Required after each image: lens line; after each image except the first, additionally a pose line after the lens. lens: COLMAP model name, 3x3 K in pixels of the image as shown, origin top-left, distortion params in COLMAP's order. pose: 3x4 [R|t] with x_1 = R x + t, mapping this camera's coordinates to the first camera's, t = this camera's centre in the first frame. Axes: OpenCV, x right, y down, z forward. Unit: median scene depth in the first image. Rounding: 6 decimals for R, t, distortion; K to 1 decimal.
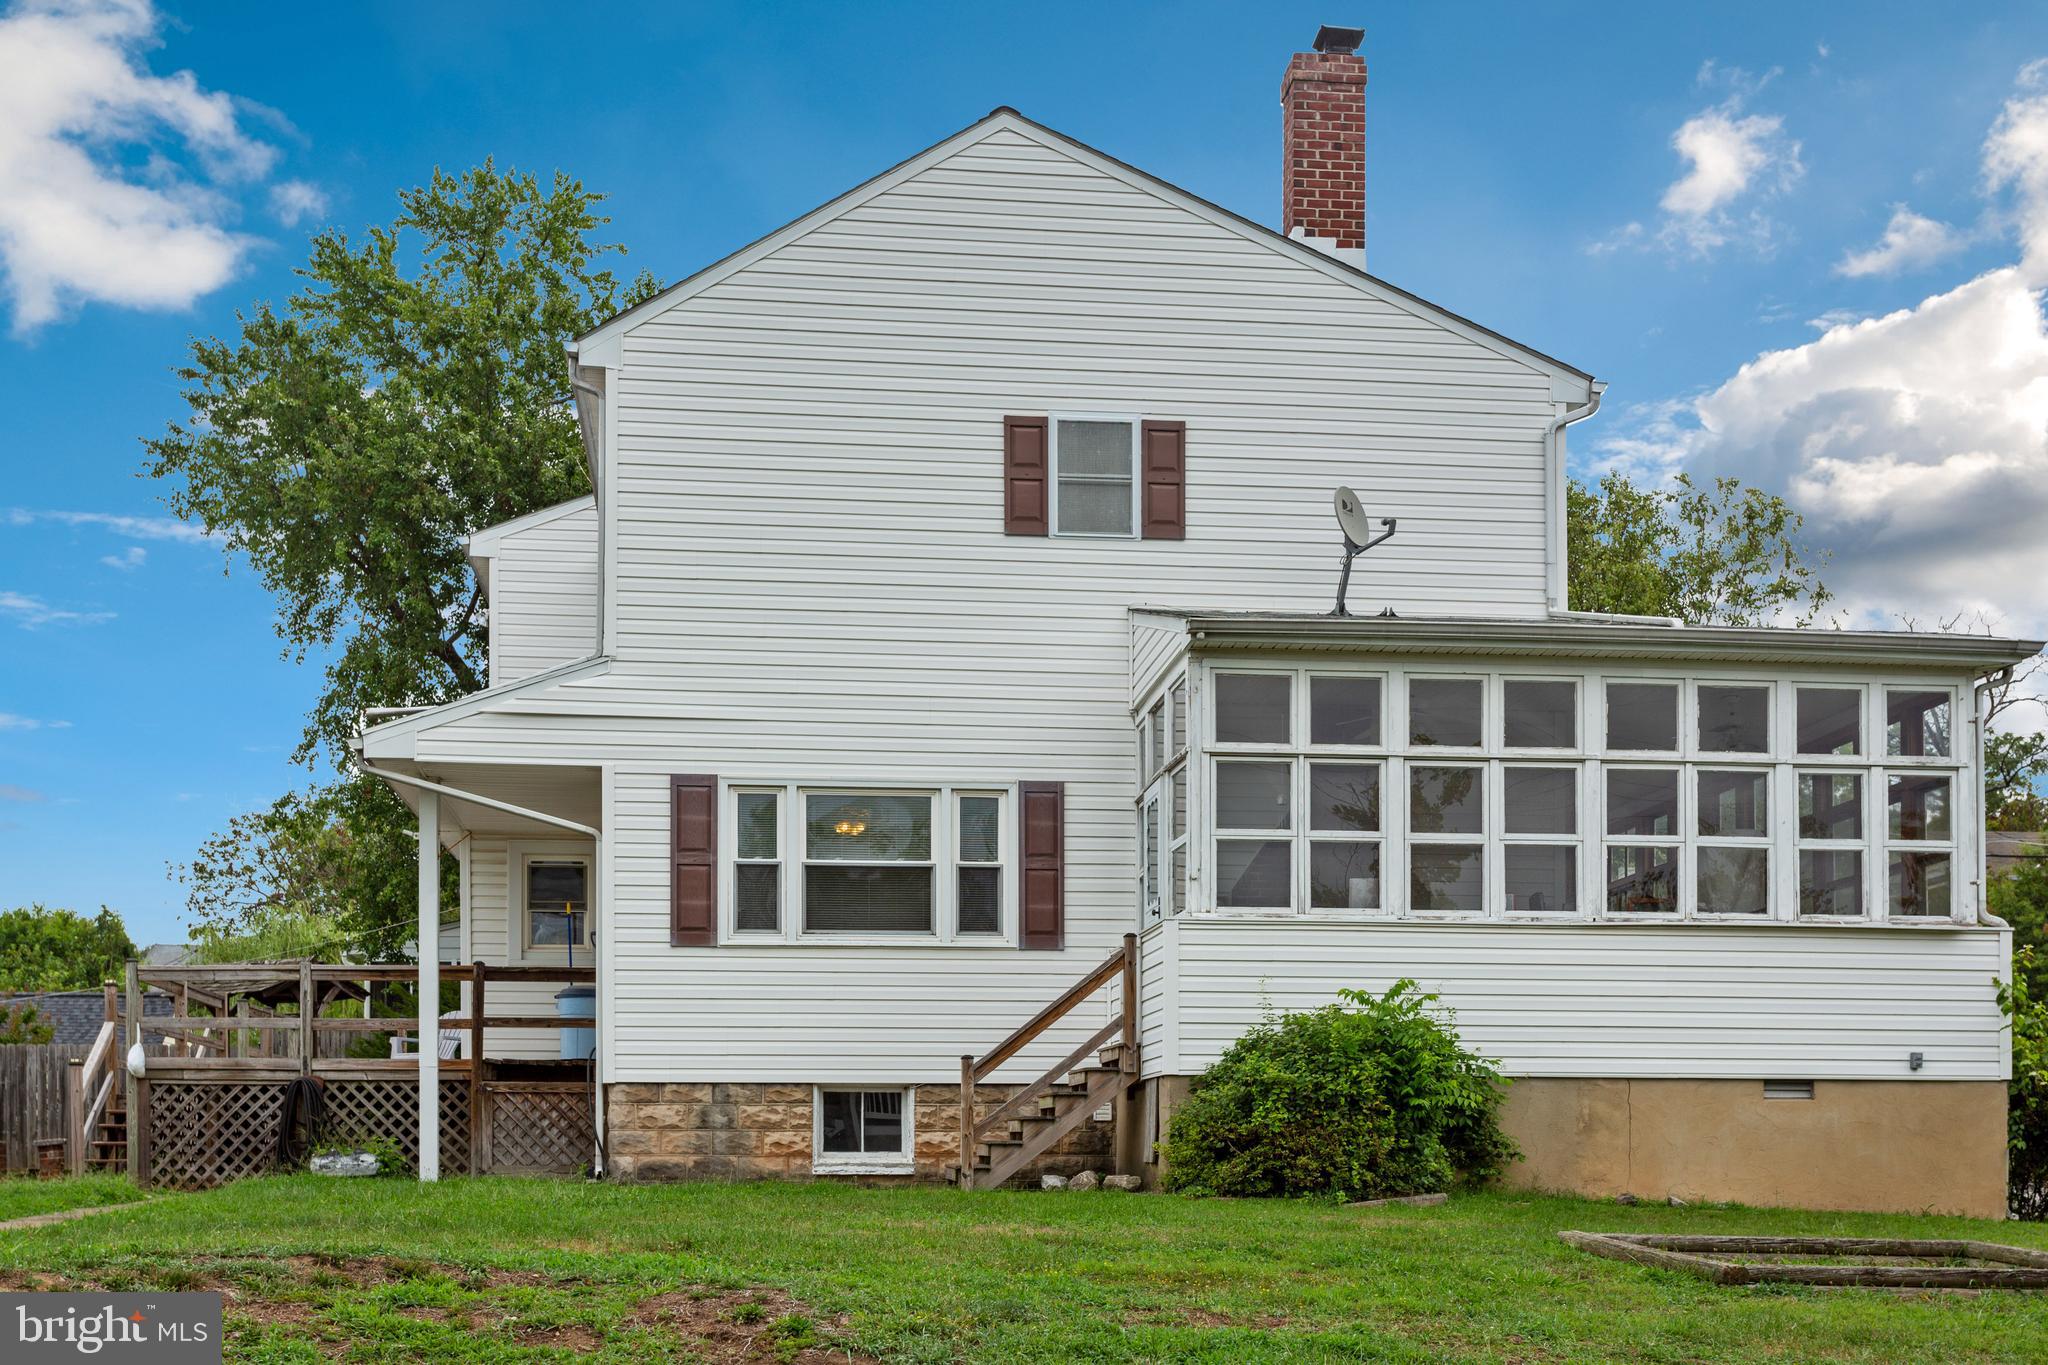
lens RADIAL K [[2331.6, 0, 1023.9], [0, 2331.6, 1179.0], [0, 0, 1]] dist [0.001810, 0.015761]
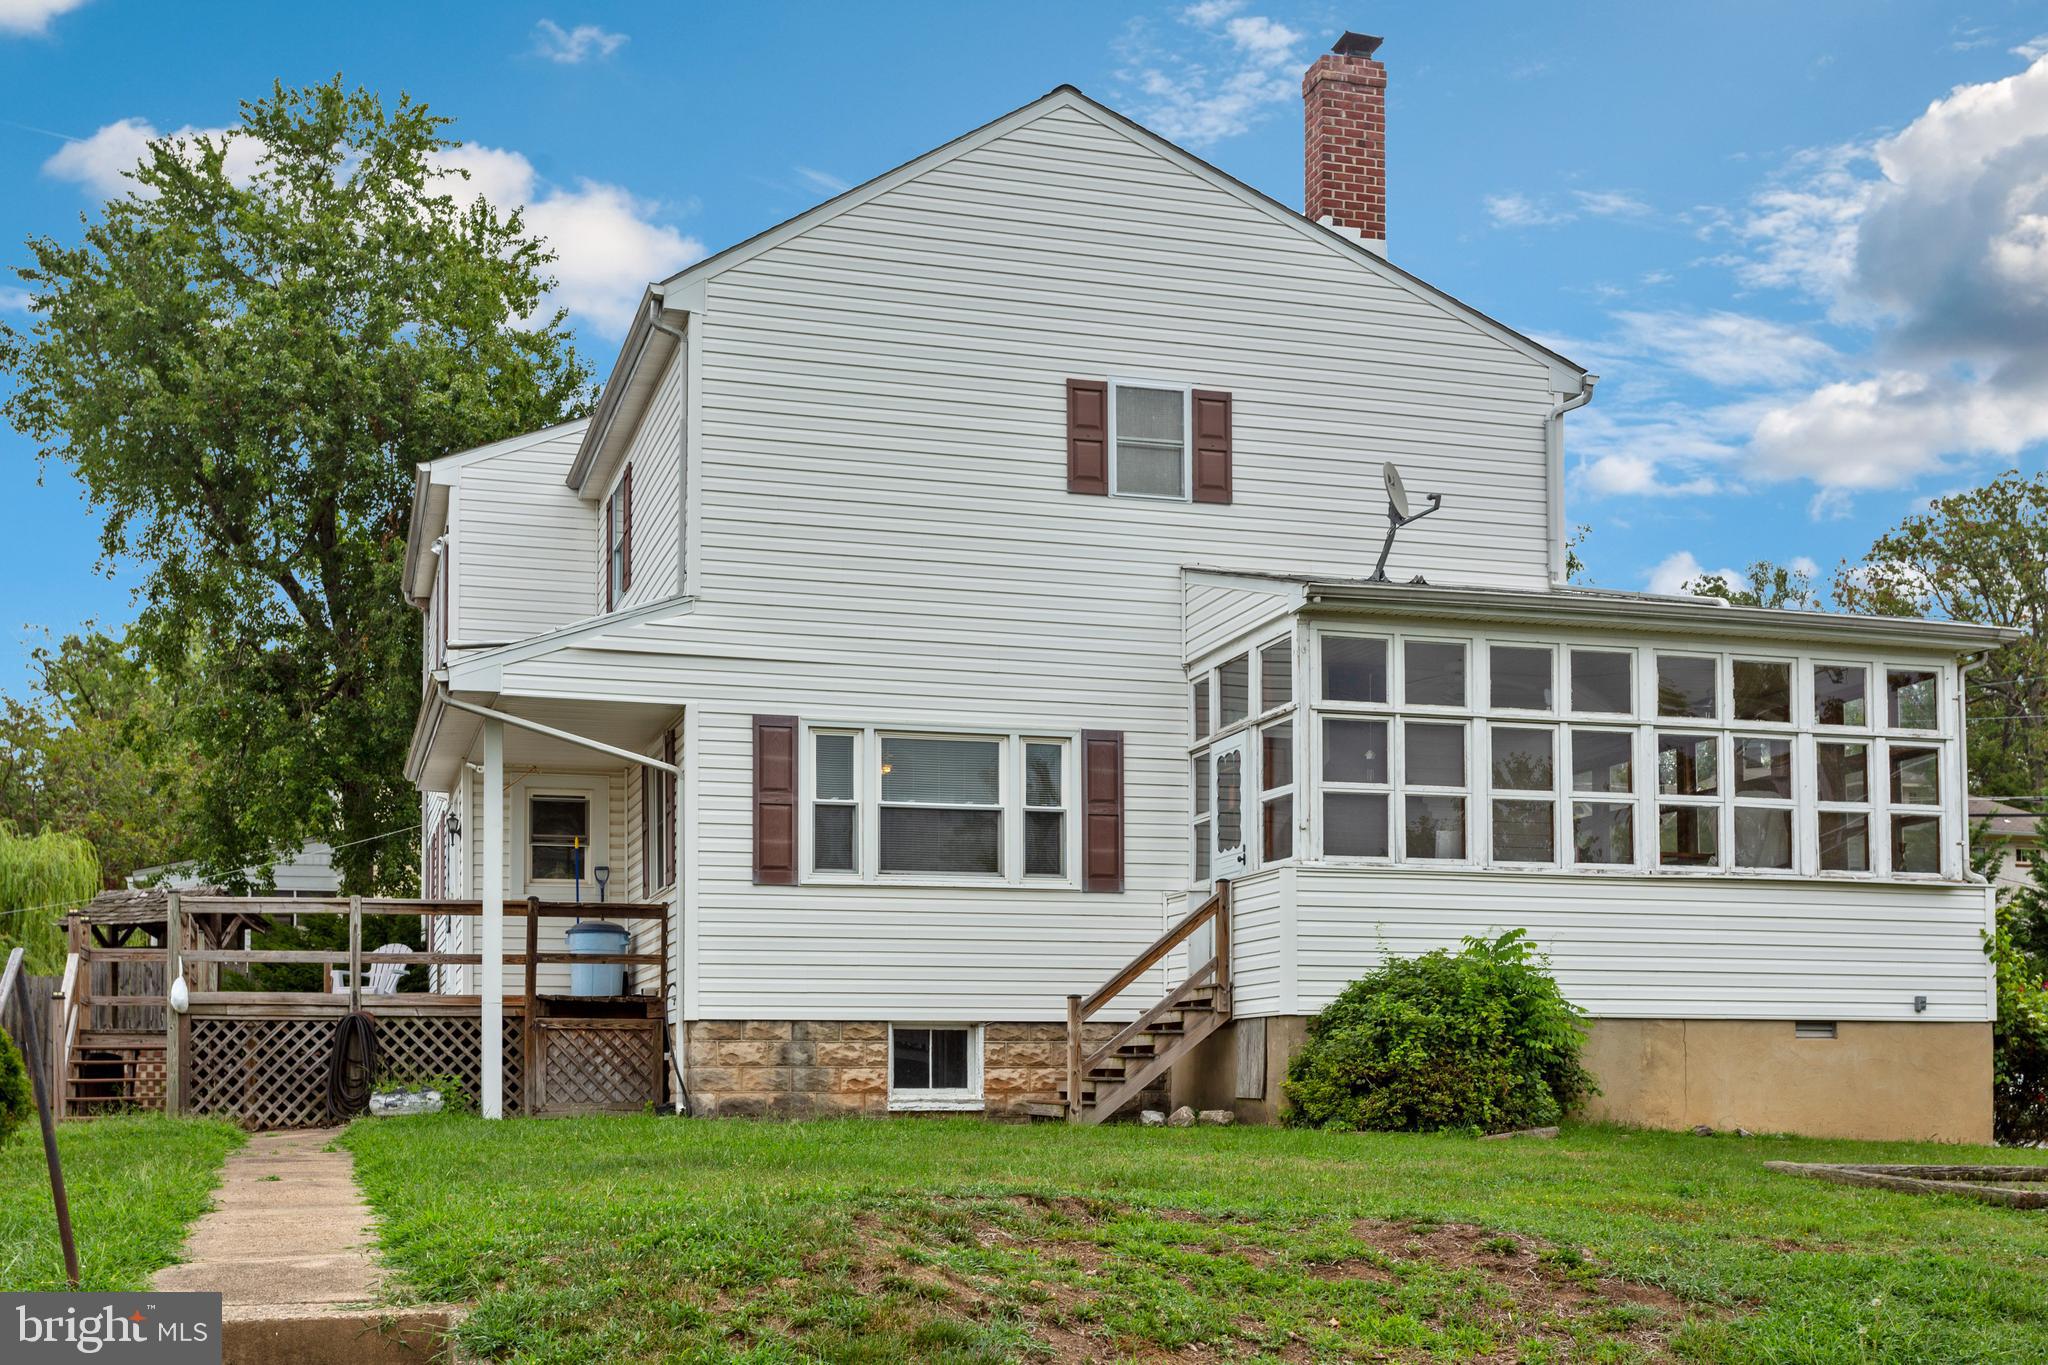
lens RADIAL K [[2327.8, 0, 1022.6], [0, 2327.8, 1038.9], [0, 0, 1]] dist [0.007867, -0.000125]
pose [[0.983832, 0.001130, 0.179088, -0.215892], [0.004207, 0.999558, -0.029418, -0.003105], [-0.179042, 0.029696, 0.983393, -0.007346]]
